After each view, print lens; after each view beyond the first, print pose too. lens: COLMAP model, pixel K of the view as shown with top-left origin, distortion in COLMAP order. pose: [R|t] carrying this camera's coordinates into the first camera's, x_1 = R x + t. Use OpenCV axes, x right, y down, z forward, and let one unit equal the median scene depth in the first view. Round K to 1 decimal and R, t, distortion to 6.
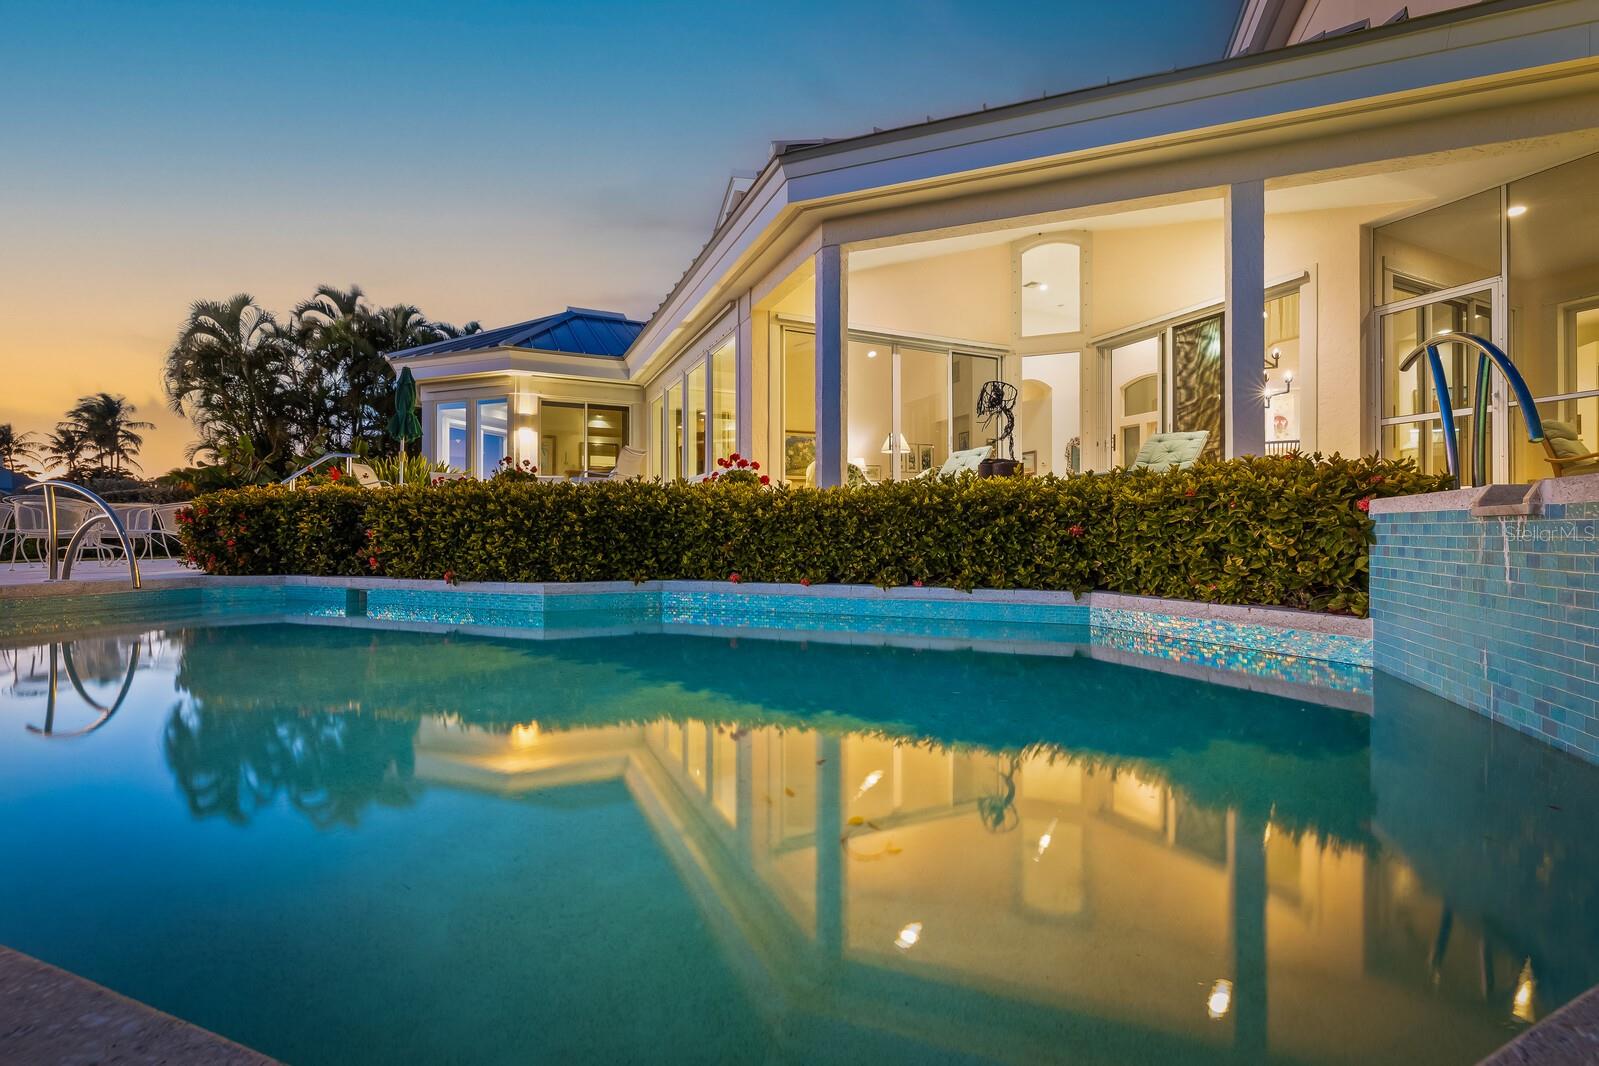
lens RADIAL K [[675.4, 0, 799.5], [0, 675.4, 533.0], [0, 0, 1]] dist [0.002621, 0.000204]
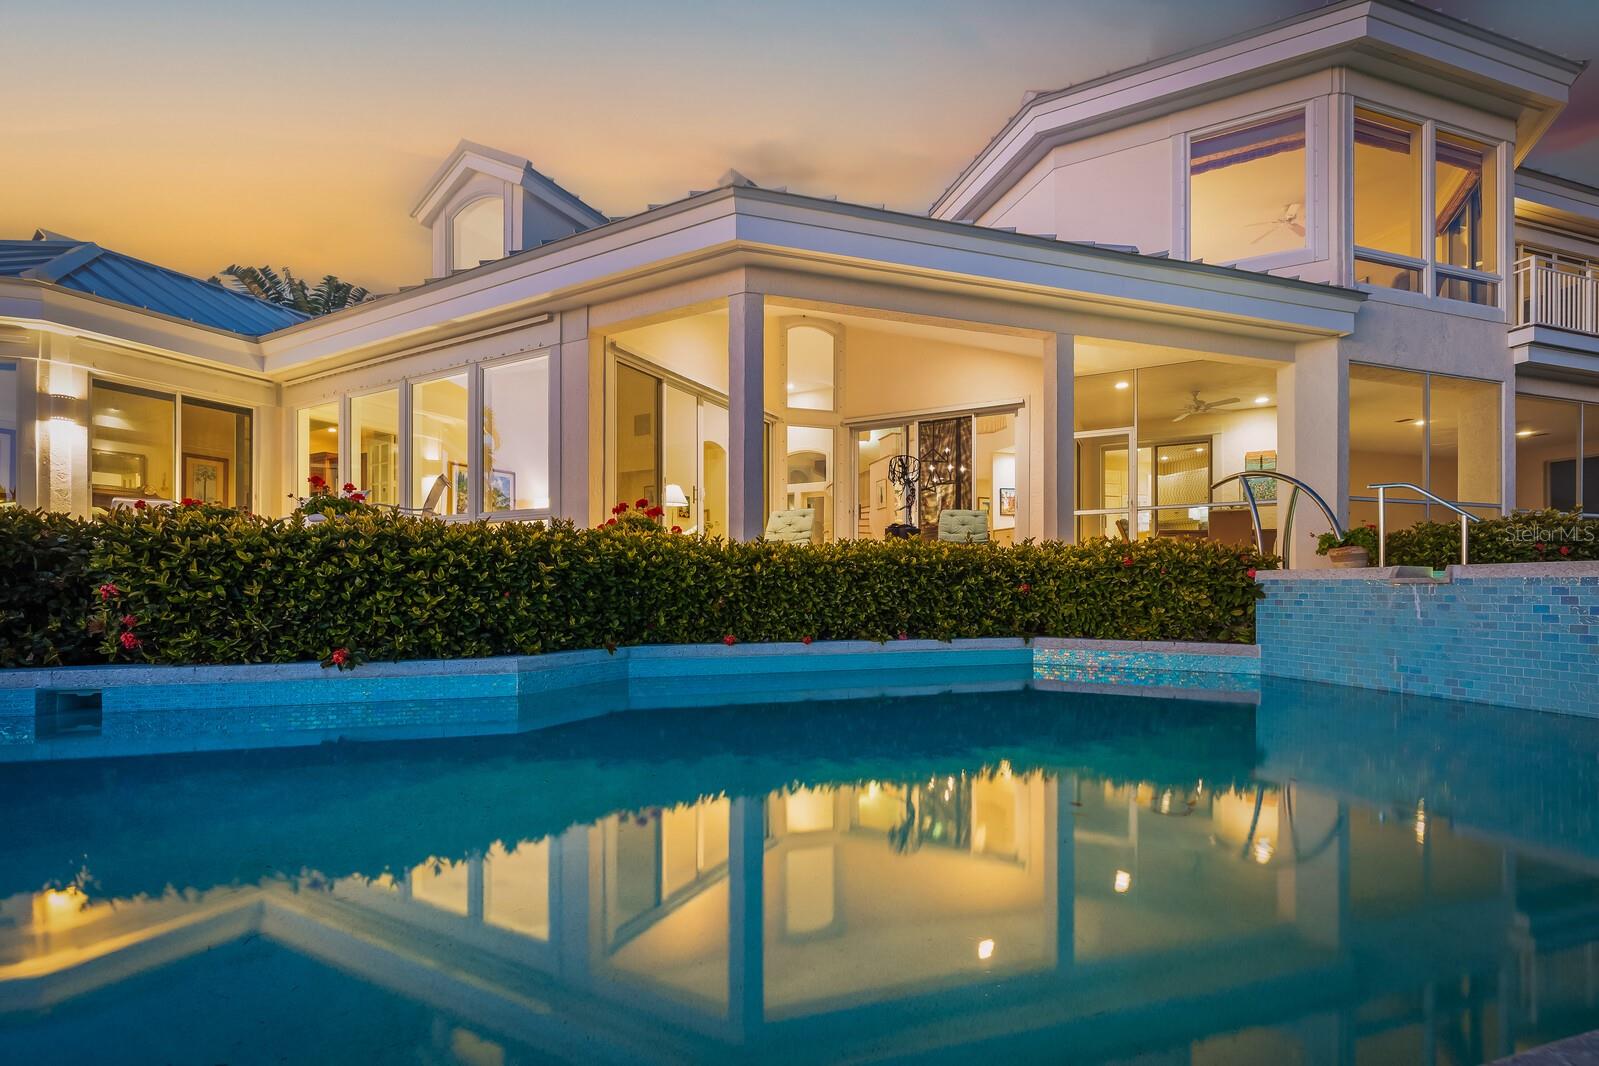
lens RADIAL K [[684.9, 0, 799.7], [0, 684.9, 587.1], [0, 0, 1]] dist [-0.001765, -0.000263]
pose [[0.793663, 0.003024, 0.608350, -0.576227], [-0.002652, 0.999995, -0.001511, -0.002834], [-0.608352, -0.000414, 0.793668, 0.207671]]
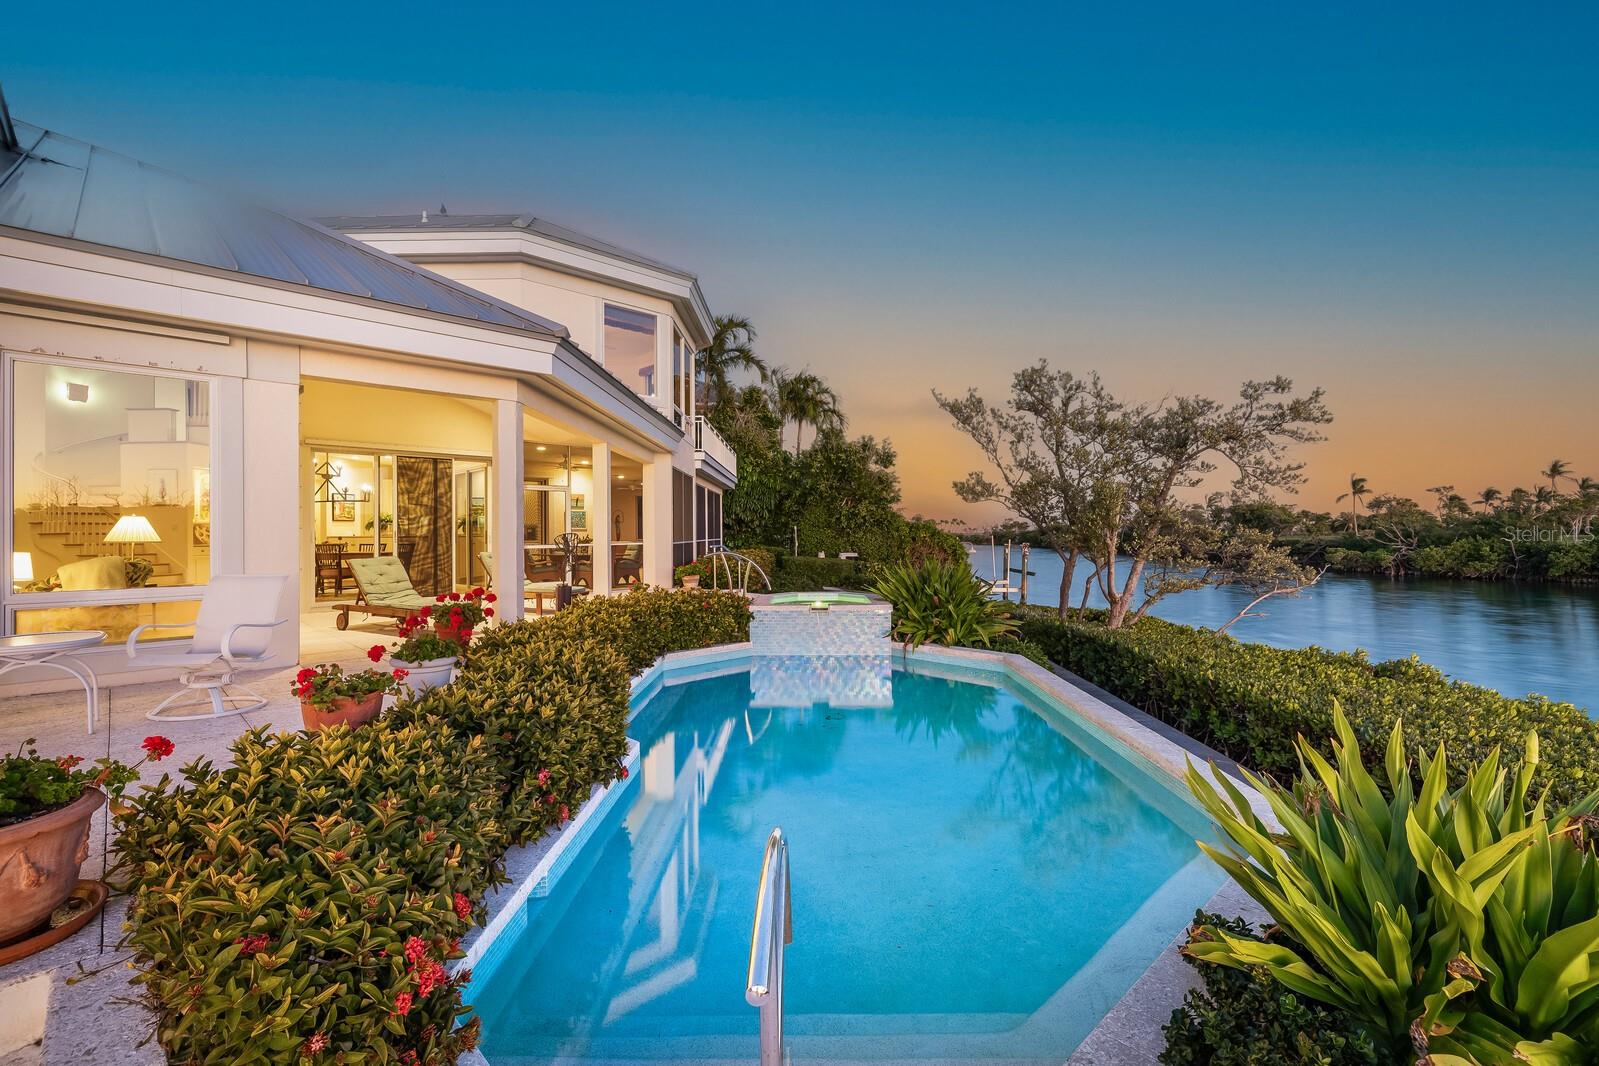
lens RADIAL K [[701.4, 0, 799.5], [0, 701.4, 533.0], [0, 0, 1]] dist [0.001105, 0.000019]
pose [[-0.340152, 0.006099, 0.940351, -1.426141], [0.007032, 0.999968, -0.003942, -0.225428], [-0.940344, 0.005272, -0.340184, 1.107225]]
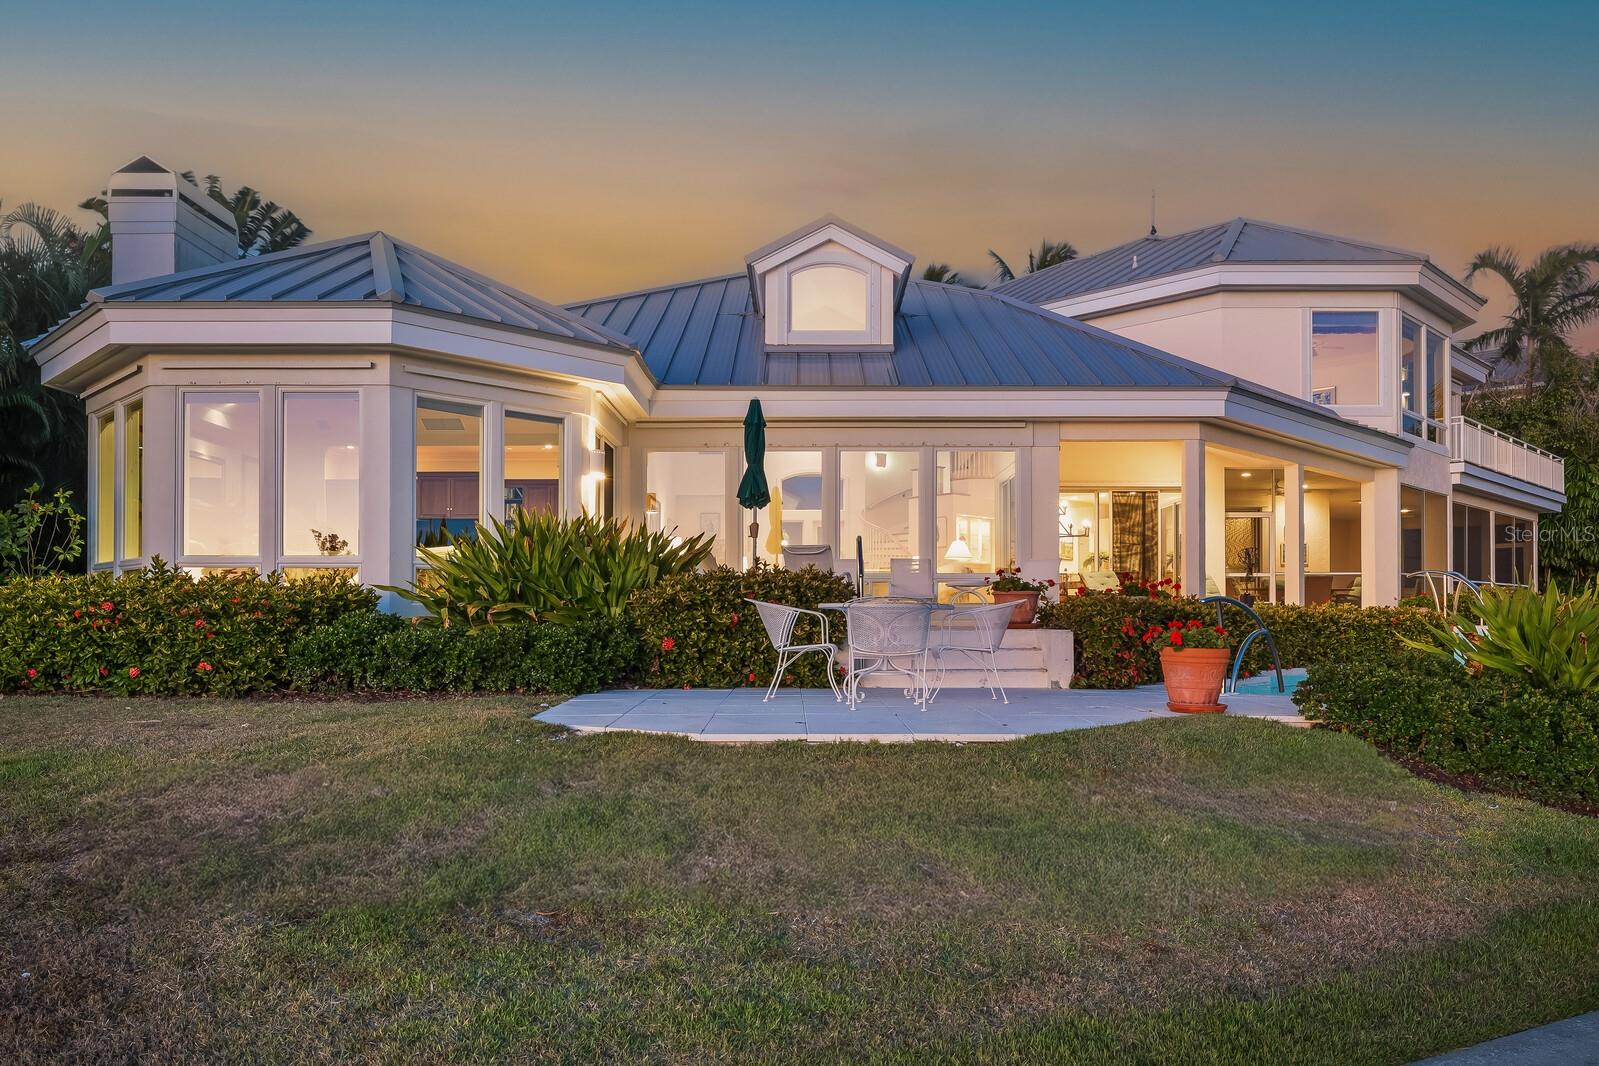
lens RADIAL K [[1164.8, 0, 803.5], [0, 1164.8, 609.0], [0, 0, 1]] dist [-0.010269, -0.002675]
pose [[0.411195, 0.013850, 0.911442, -2.972959], [-0.000516, 0.999888, -0.014961, -0.027831], [-0.911547, 0.005681, 0.411156, 0.871685]]
